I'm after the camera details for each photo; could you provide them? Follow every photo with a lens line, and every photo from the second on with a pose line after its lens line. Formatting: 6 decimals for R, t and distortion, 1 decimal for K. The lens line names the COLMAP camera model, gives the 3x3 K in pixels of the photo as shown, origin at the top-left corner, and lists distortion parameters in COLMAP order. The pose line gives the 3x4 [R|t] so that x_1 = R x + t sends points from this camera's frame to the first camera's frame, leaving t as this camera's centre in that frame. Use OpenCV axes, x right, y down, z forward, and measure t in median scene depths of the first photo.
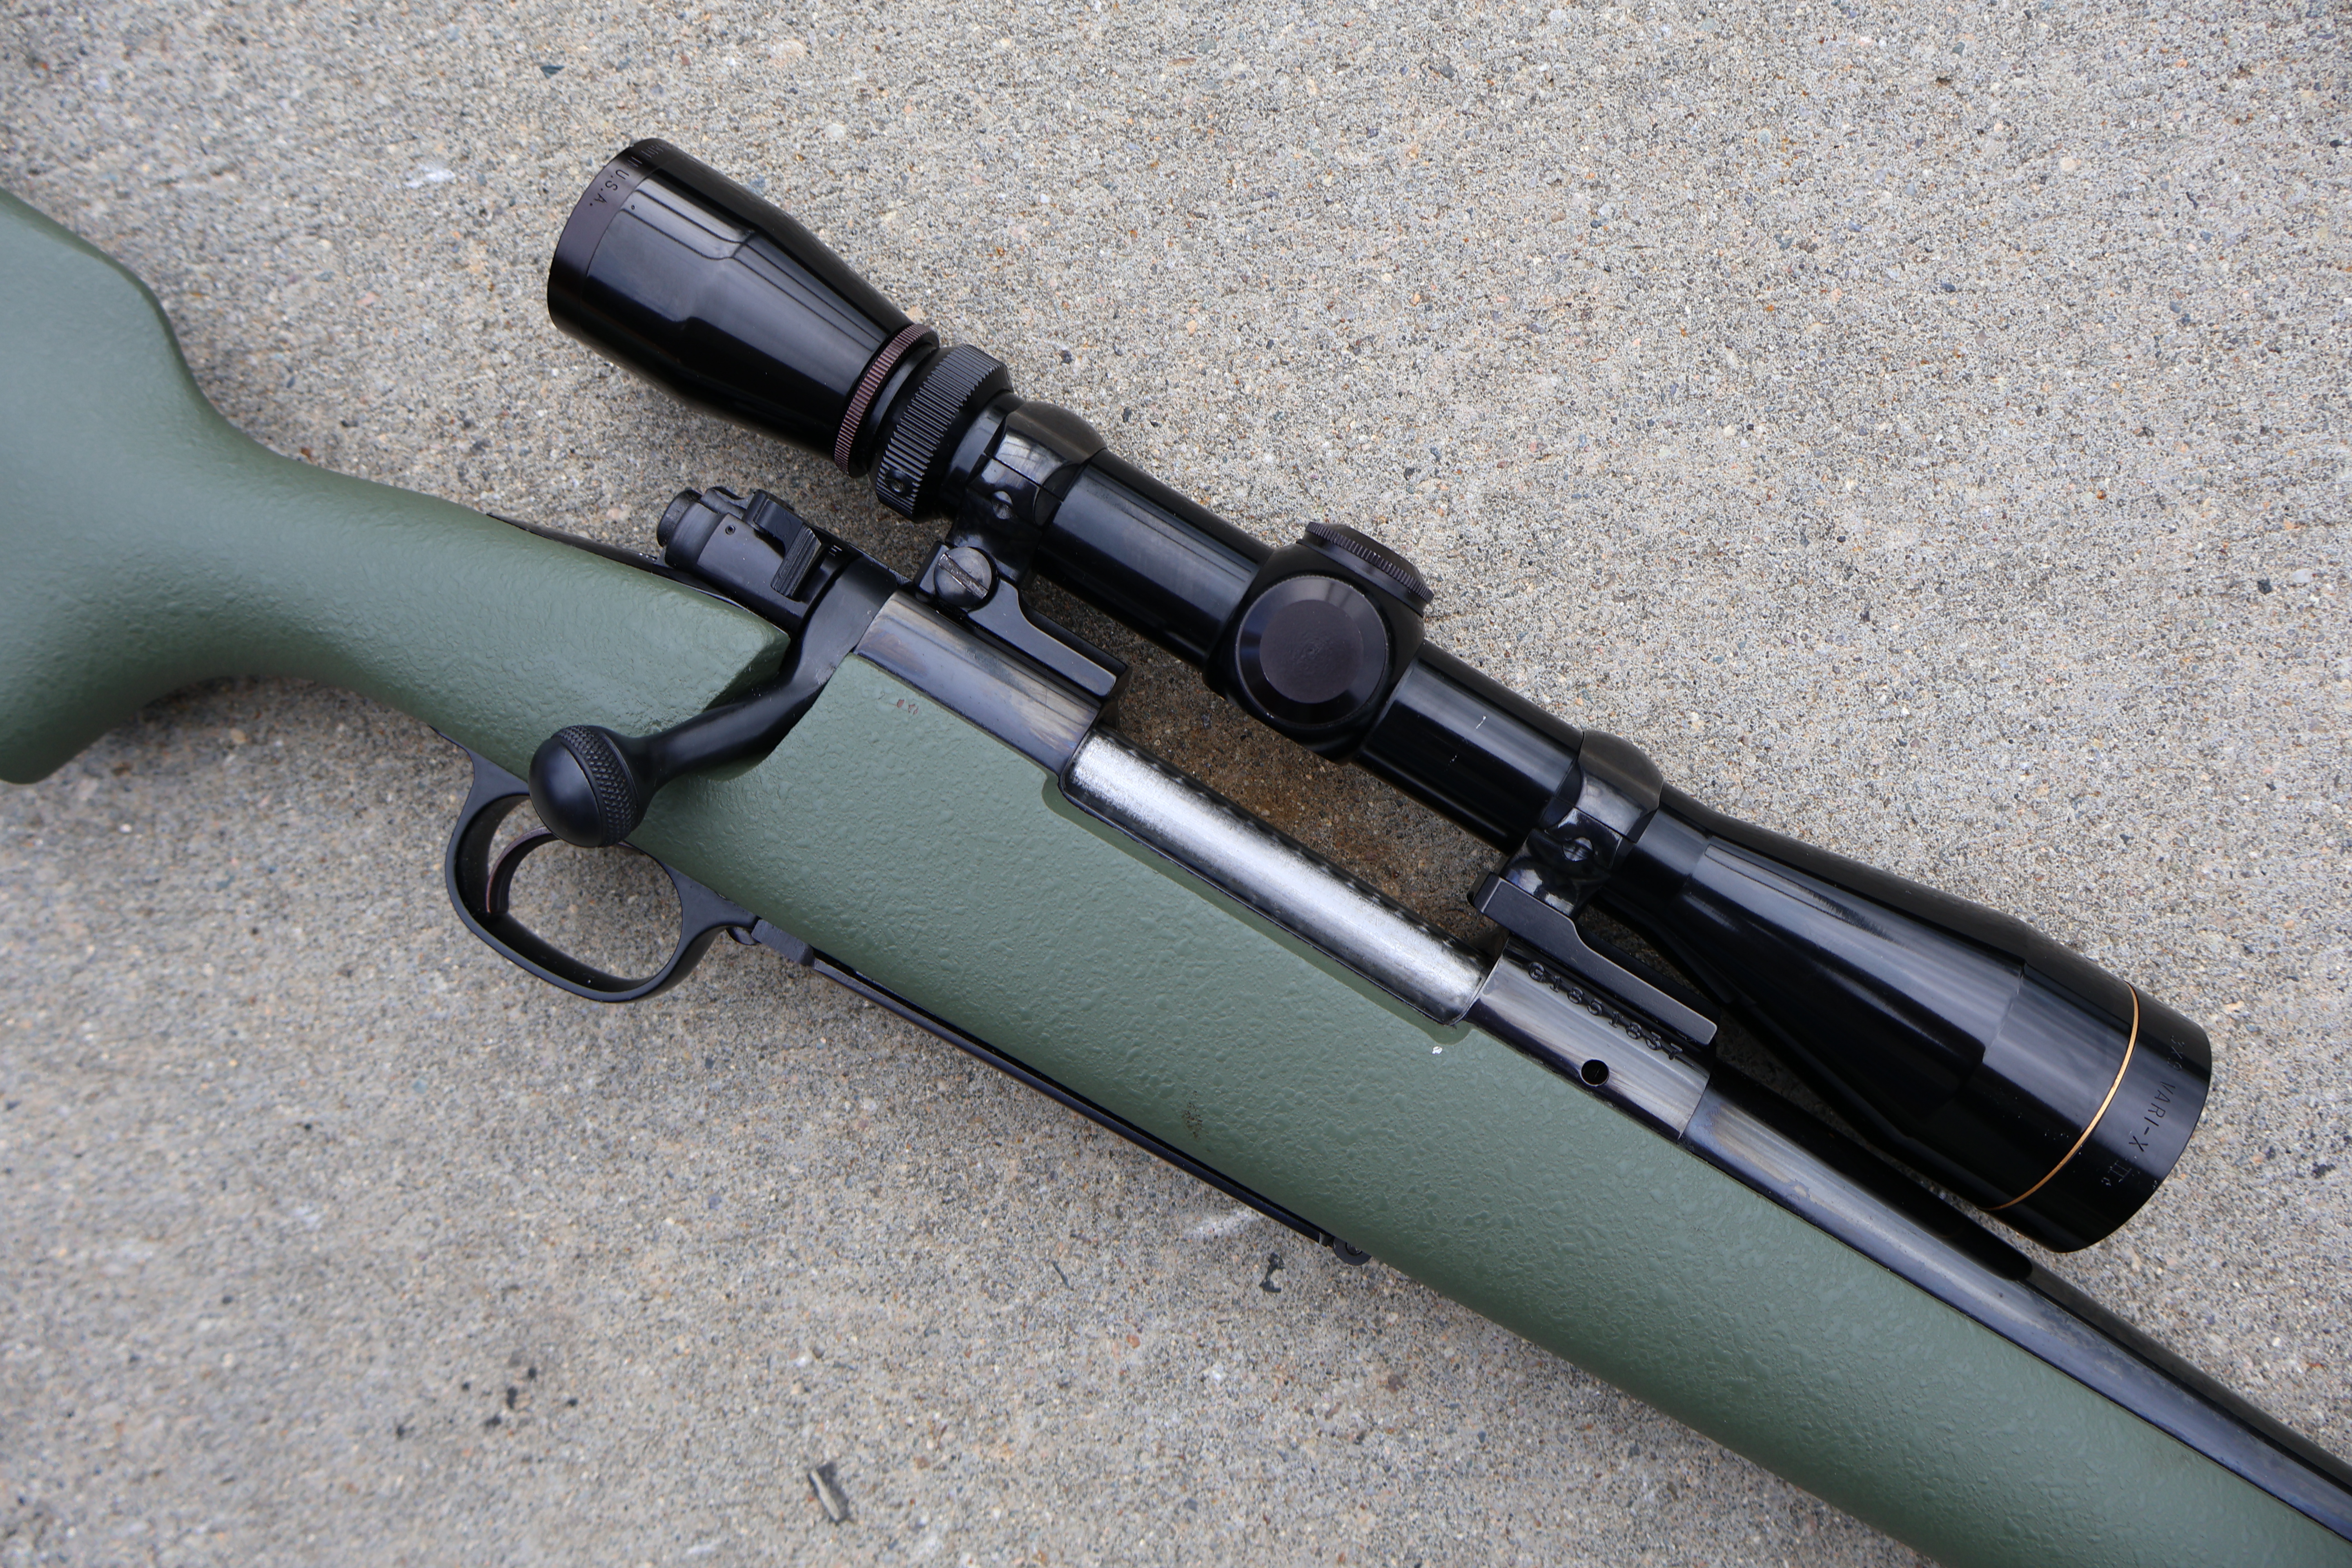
lens RADIAL K [[1906.4, 0, 1160.2], [0, 1906.4, 790.0], [0, 0, 1]] dist [-0.002082, -0.002209]
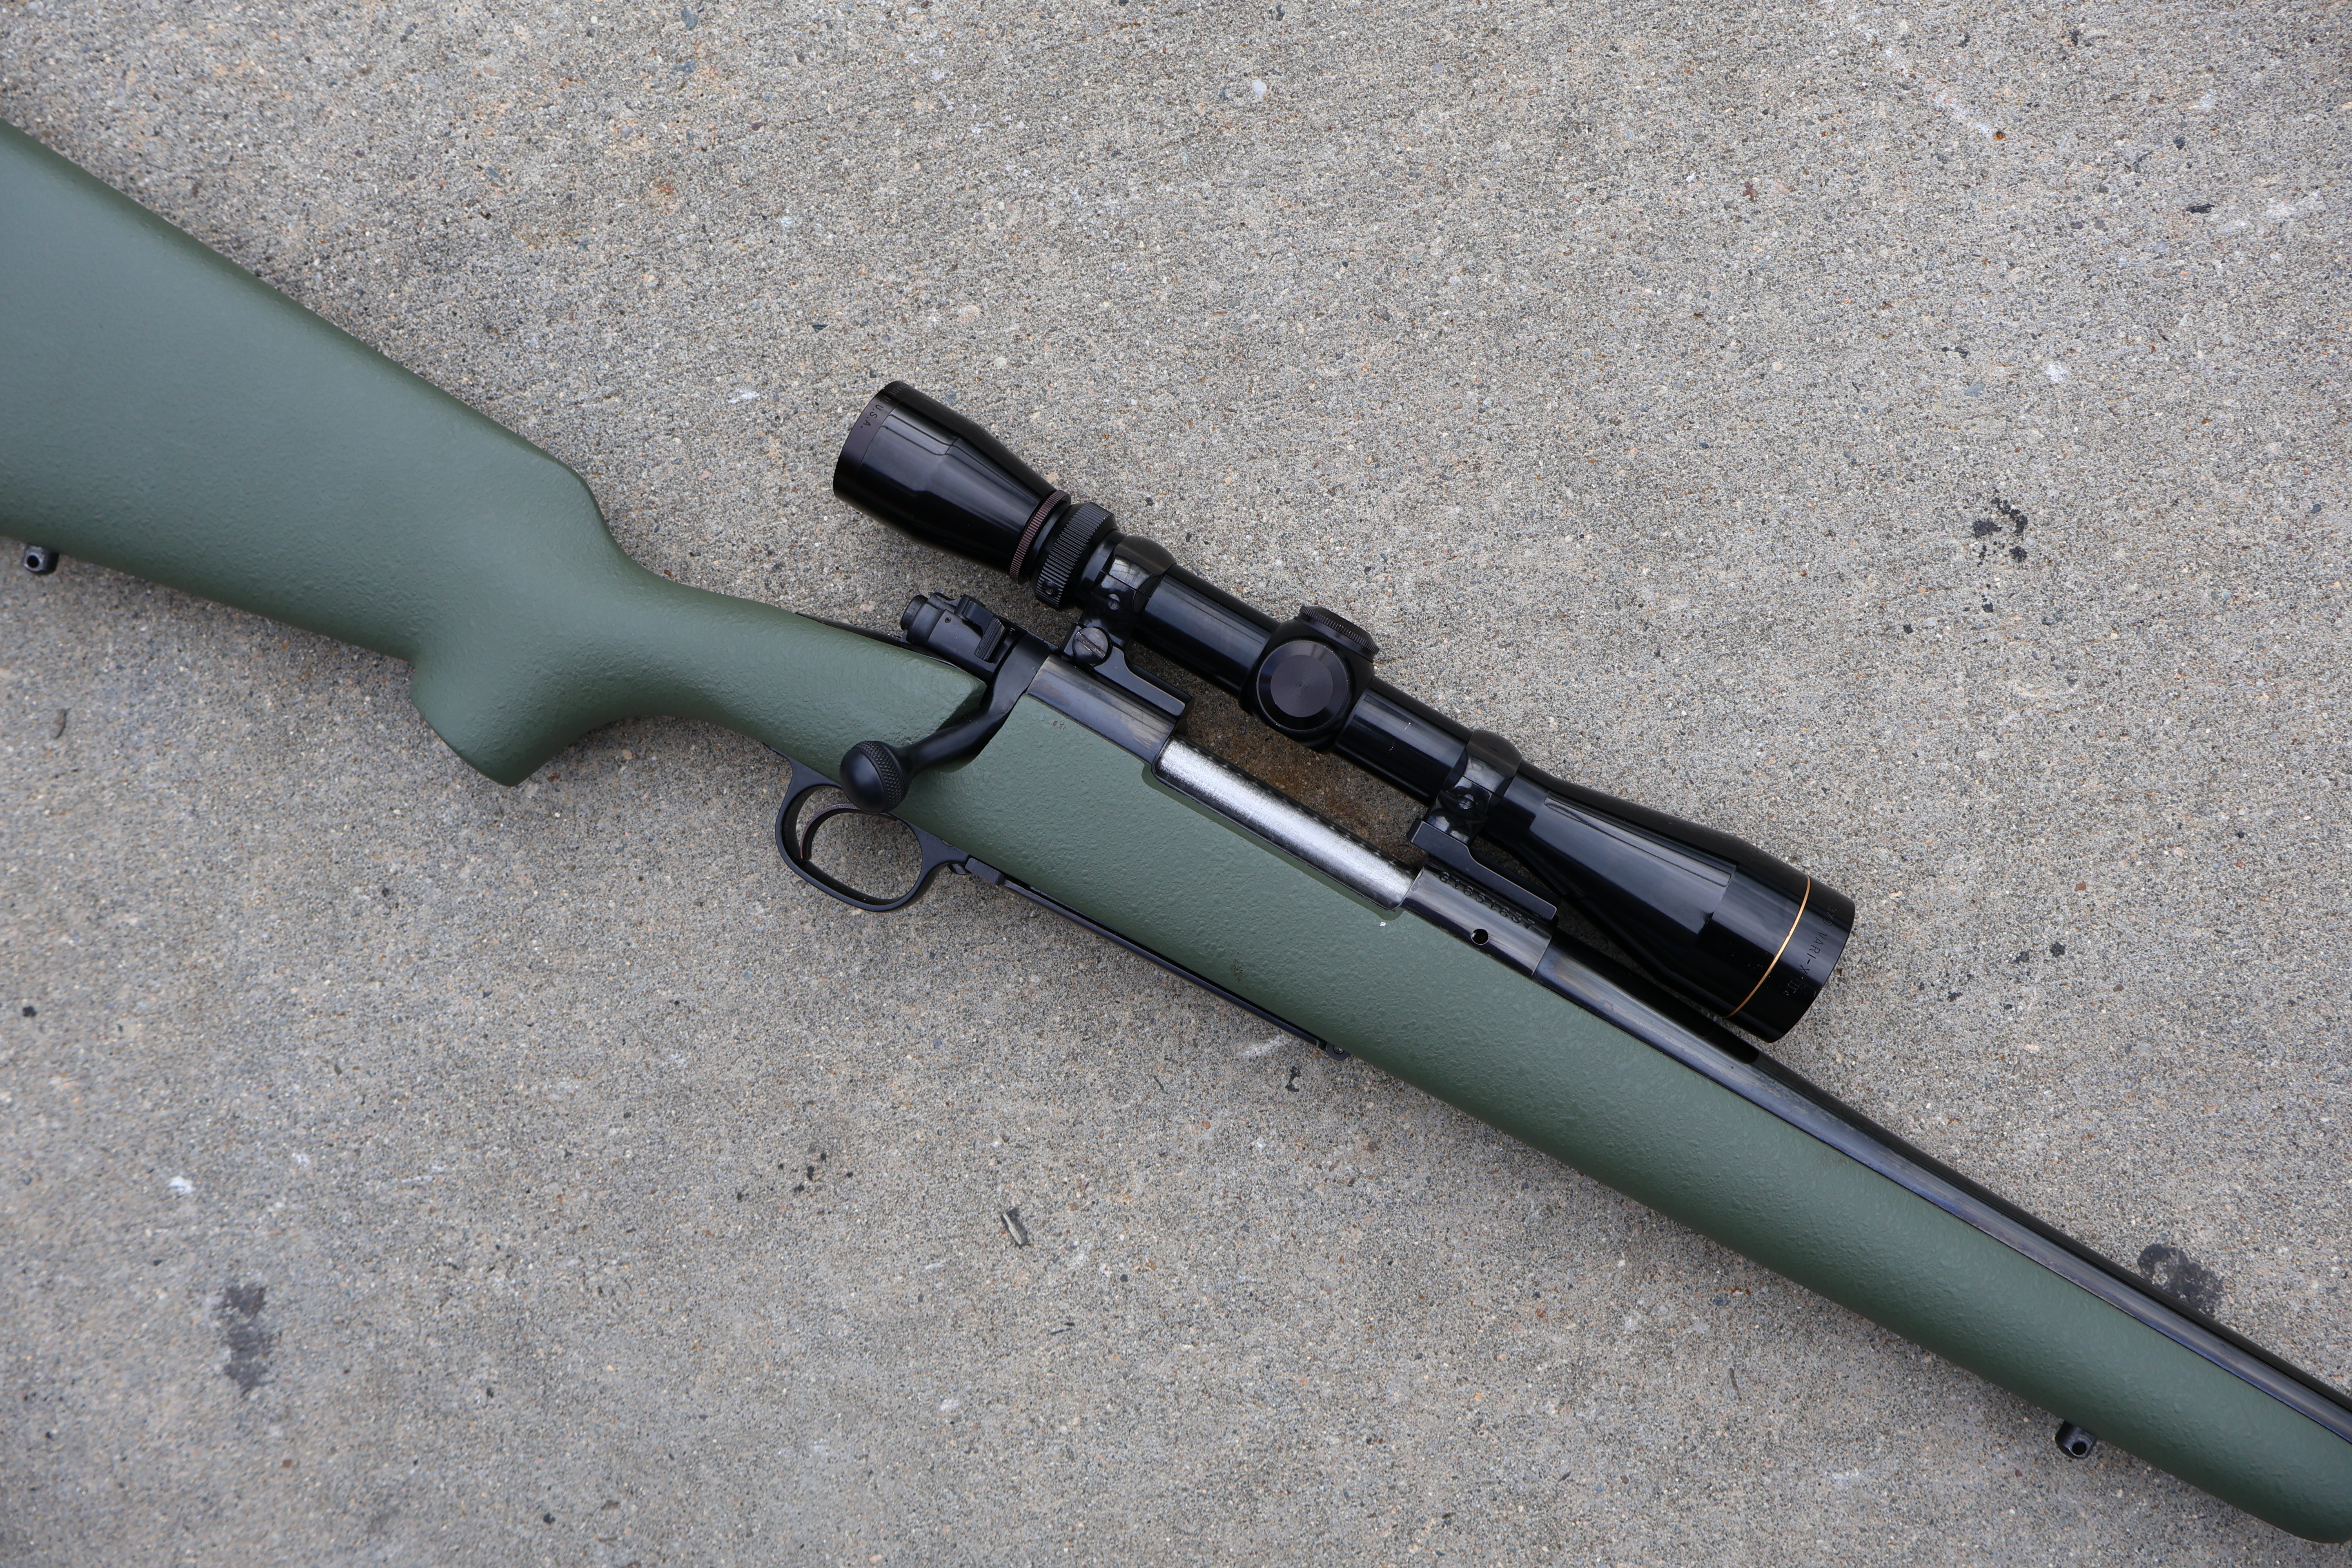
lens RADIAL K [[1882.3, 0, 1168.7], [0, 1882.3, 787.0], [0, 0, 1]] dist [-0.006225, -0.003783]
pose [[0.999006, -0.023060, -0.038147, 0.020861], [0.022801, 0.999714, -0.007194, 0.021132], [0.038302, 0.006317, 0.999246, -0.564915]]
